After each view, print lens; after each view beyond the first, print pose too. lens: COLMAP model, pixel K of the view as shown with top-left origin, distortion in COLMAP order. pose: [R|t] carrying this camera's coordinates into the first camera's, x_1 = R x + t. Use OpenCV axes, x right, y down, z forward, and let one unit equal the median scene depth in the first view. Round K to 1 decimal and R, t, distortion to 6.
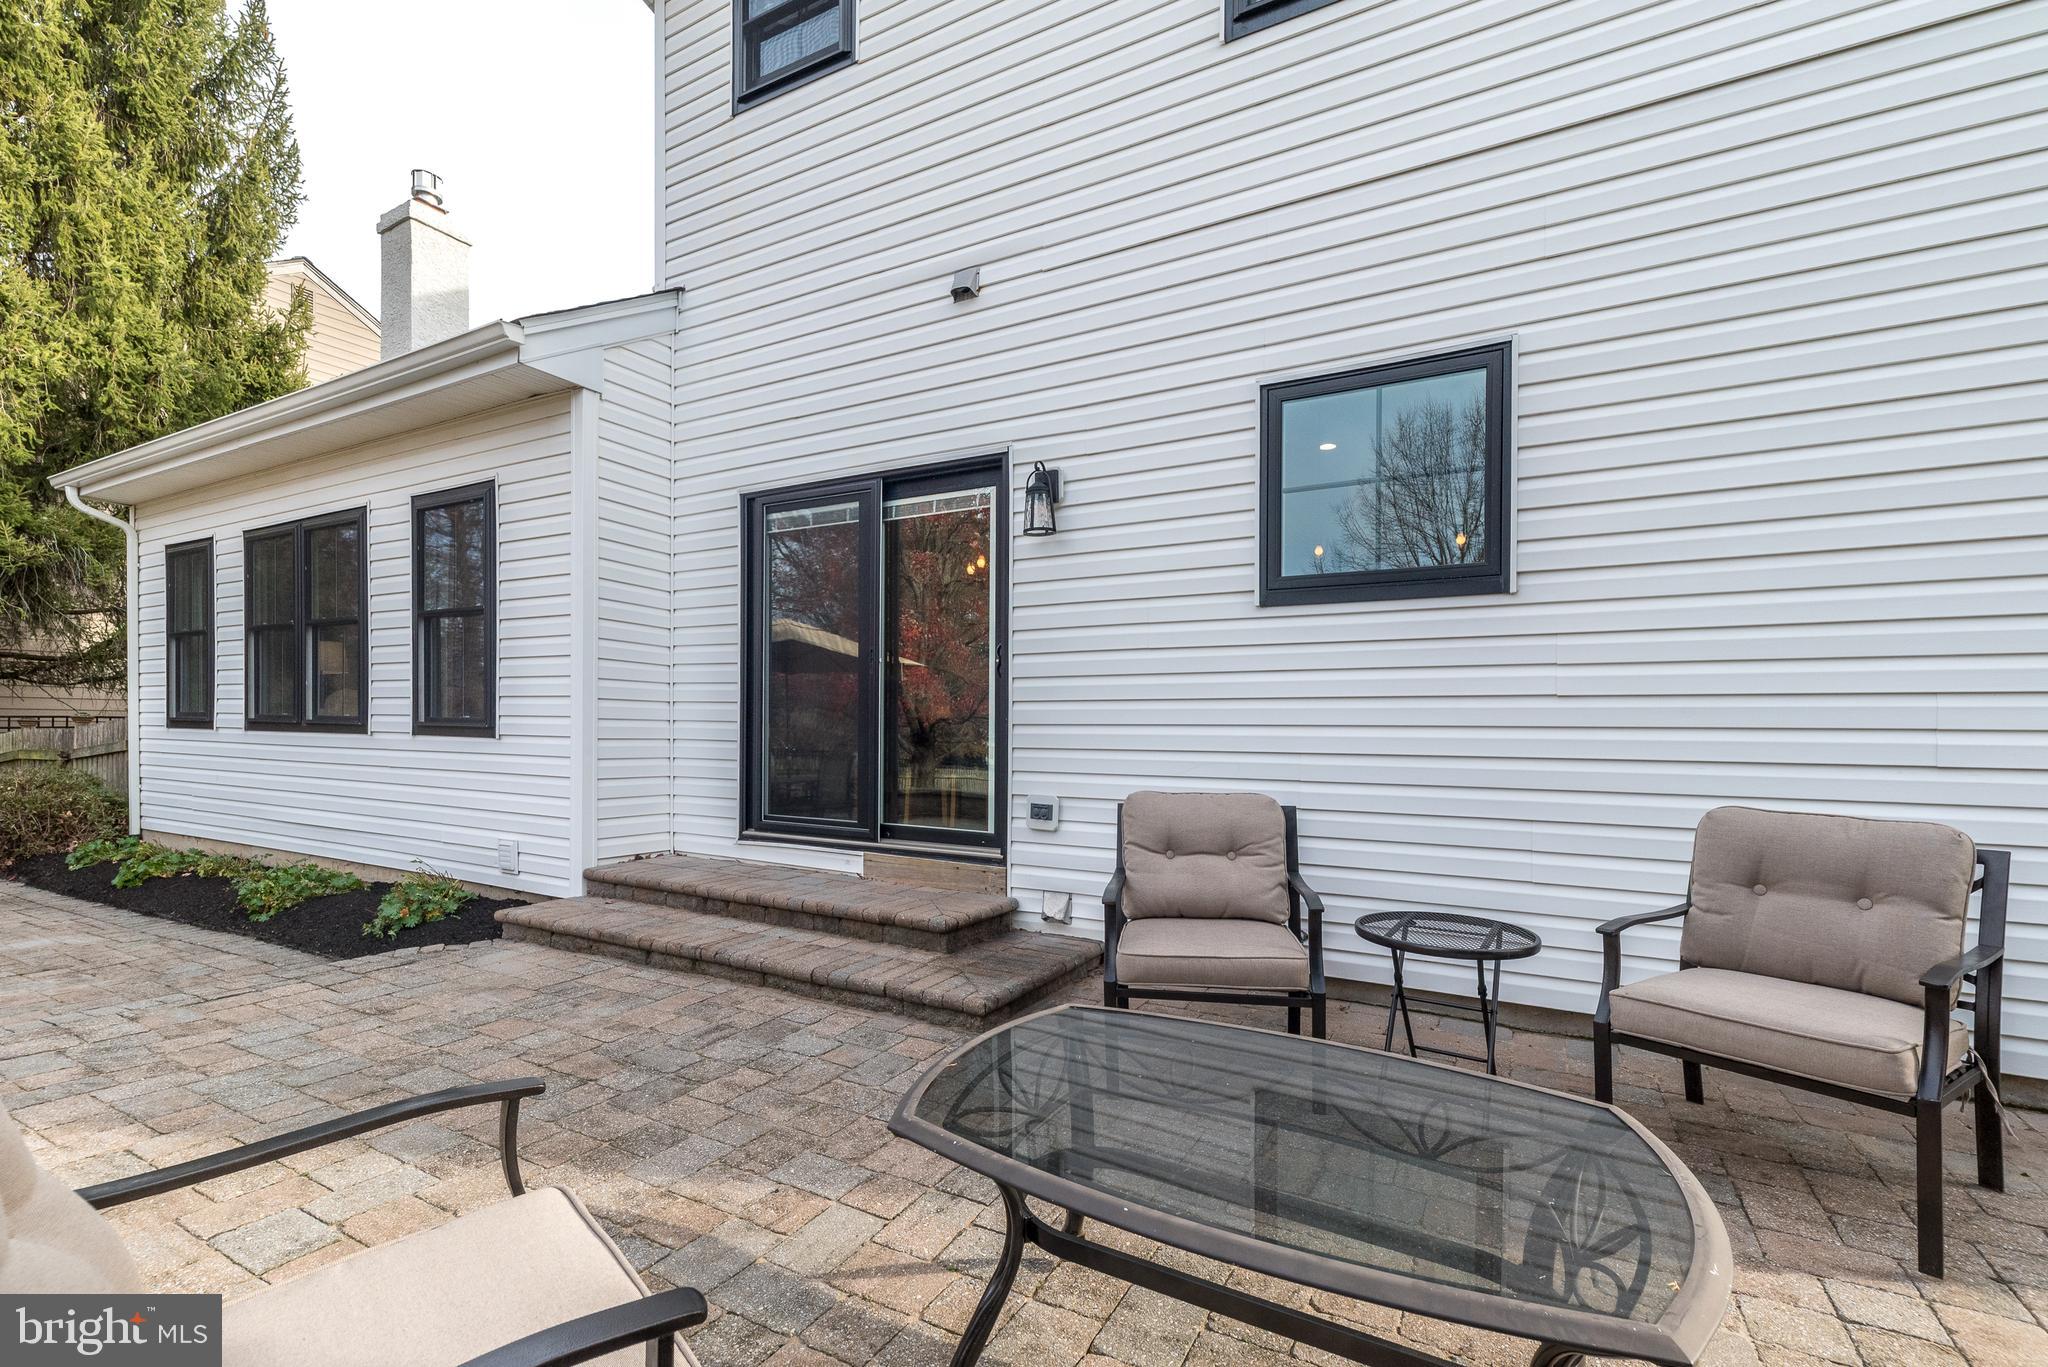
lens RADIAL K [[896.1, 0, 1026.6], [0, 896.1, 745.9], [0, 0, 1]] dist [0.002934, 0.000260]
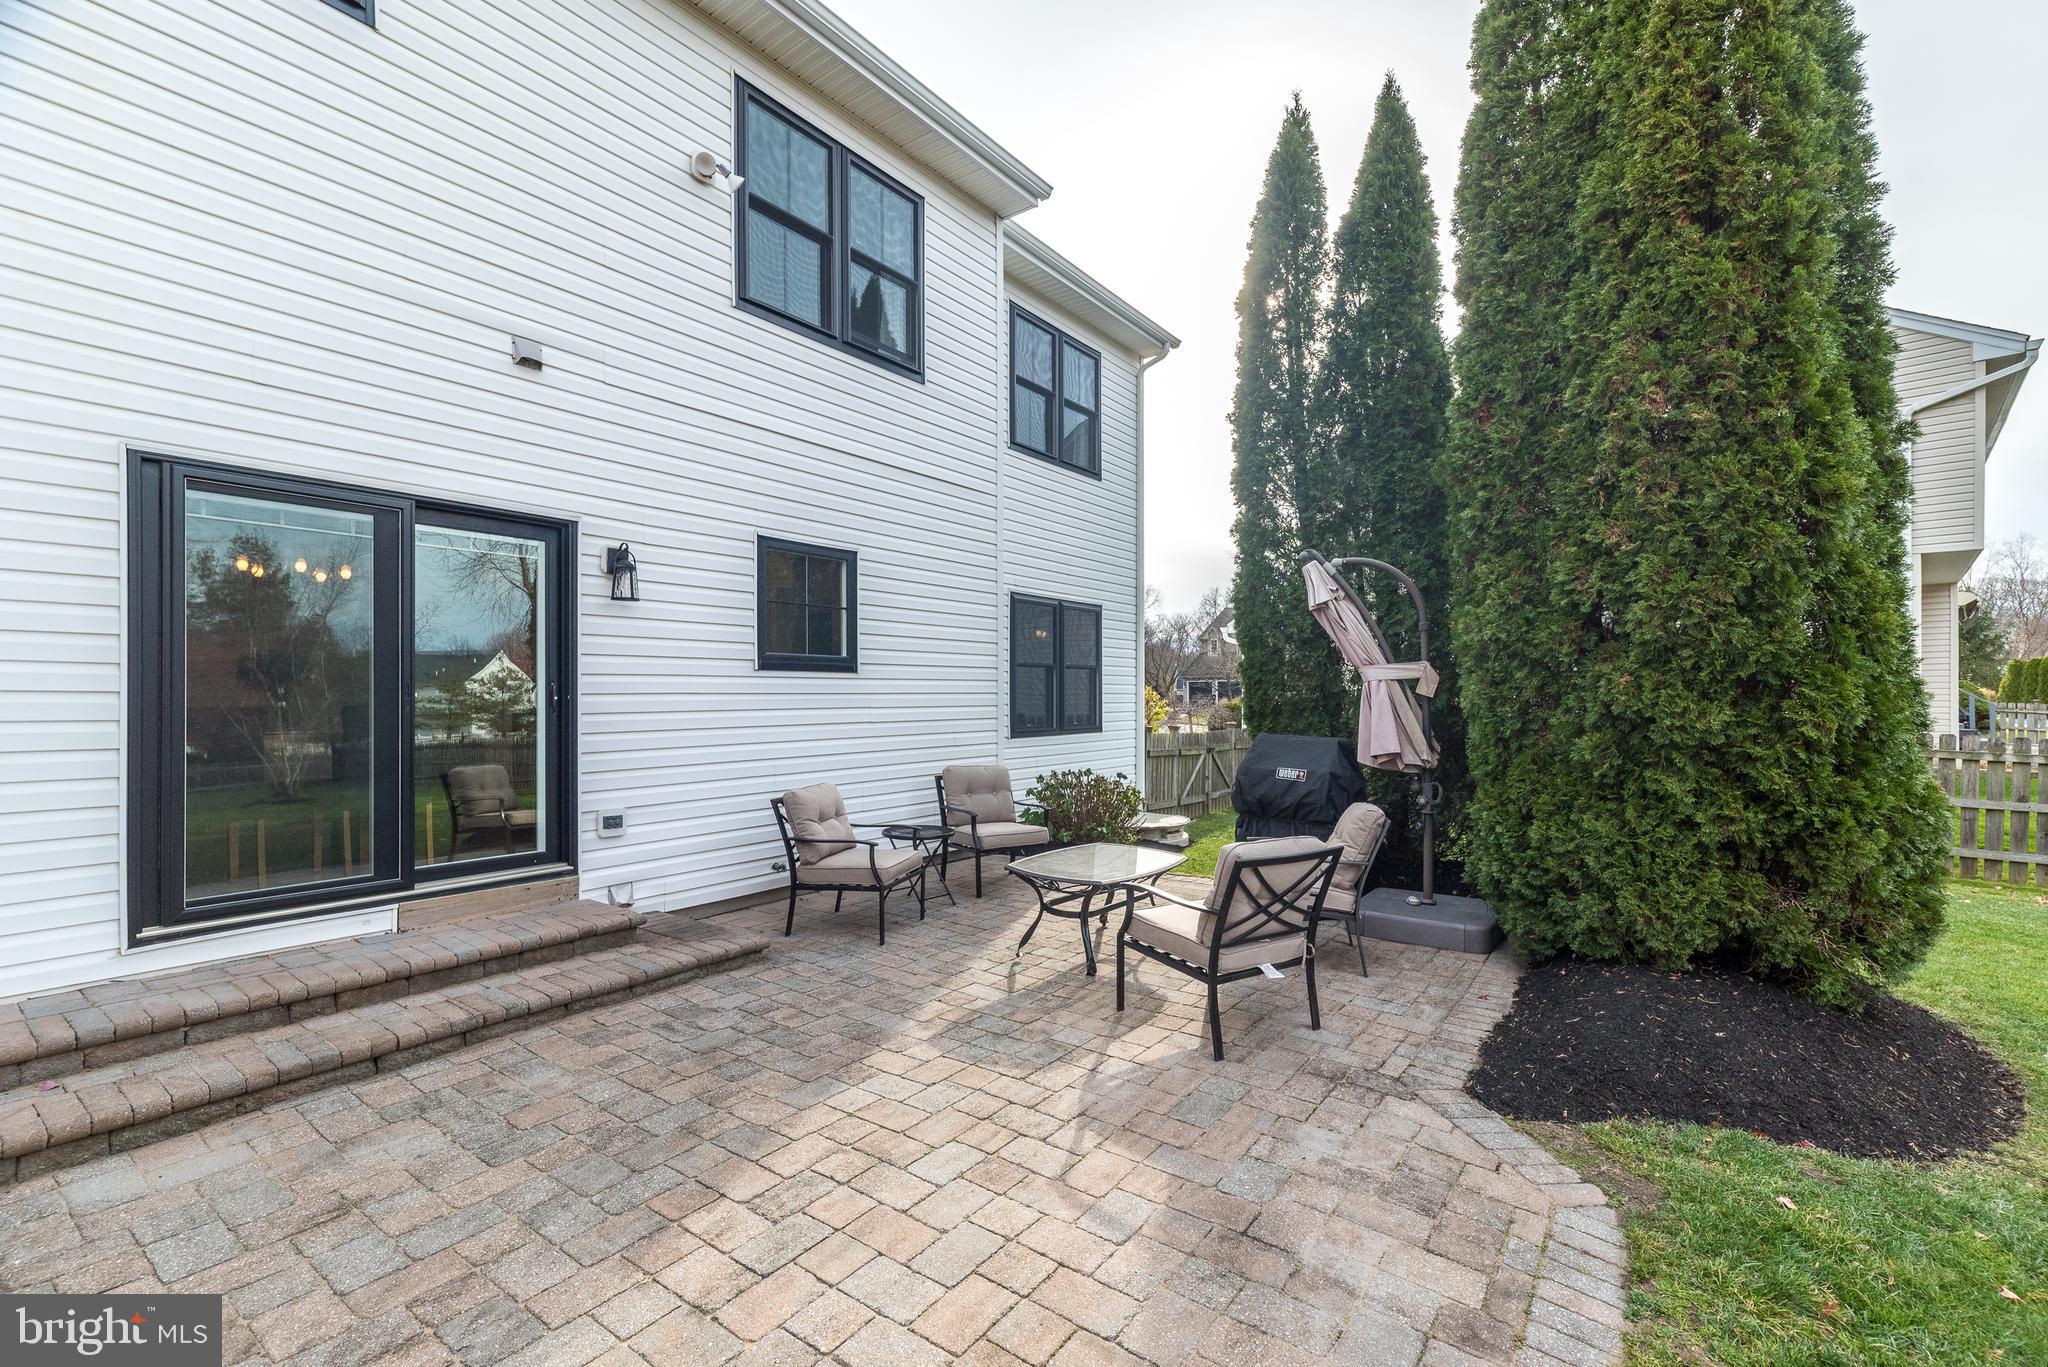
lens RADIAL K [[911.0, 0, 1019.3], [0, 911.0, 711.4], [0, 0, 1]] dist [0.002321, 0.000214]
pose [[0.123506, -0.031329, 0.991849, -1.252842], [0.019035, 0.999392, 0.029197, -0.113896], [-0.992161, 0.015274, 0.124027, 0.311604]]
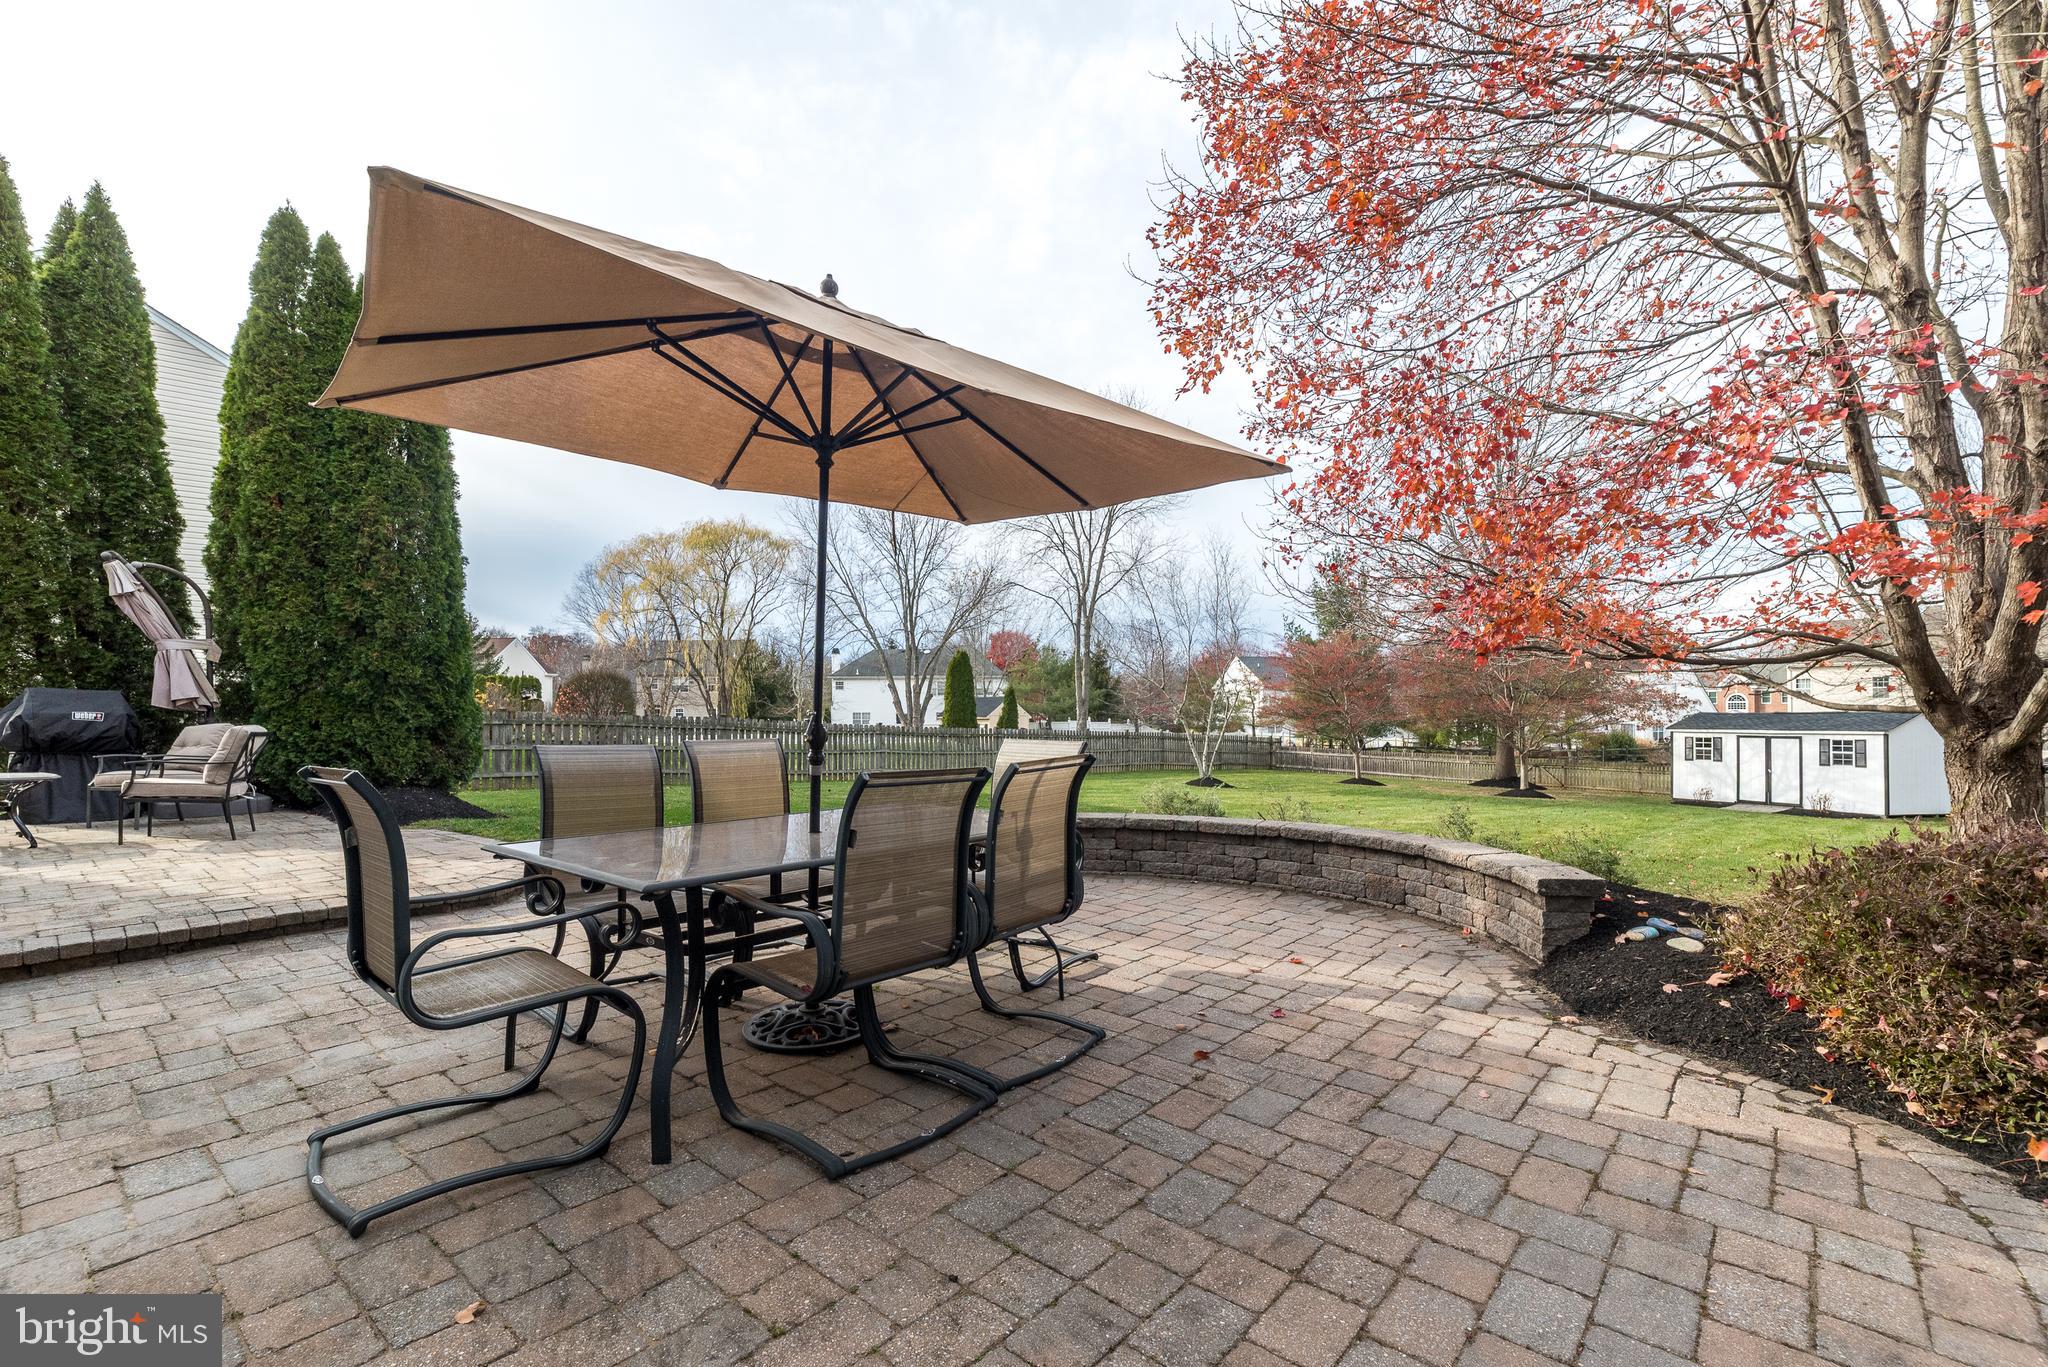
lens RADIAL K [[911.0, 0, 1019.3], [0, 911.0, 711.4], [0, 0, 1]] dist [0.002321, 0.000214]
pose [[-0.977090, -0.017547, 0.212100, -2.279916], [-0.012714, 0.999628, 0.024127, -0.031065], [-0.212444, 0.020878, -0.976950, 1.788858]]
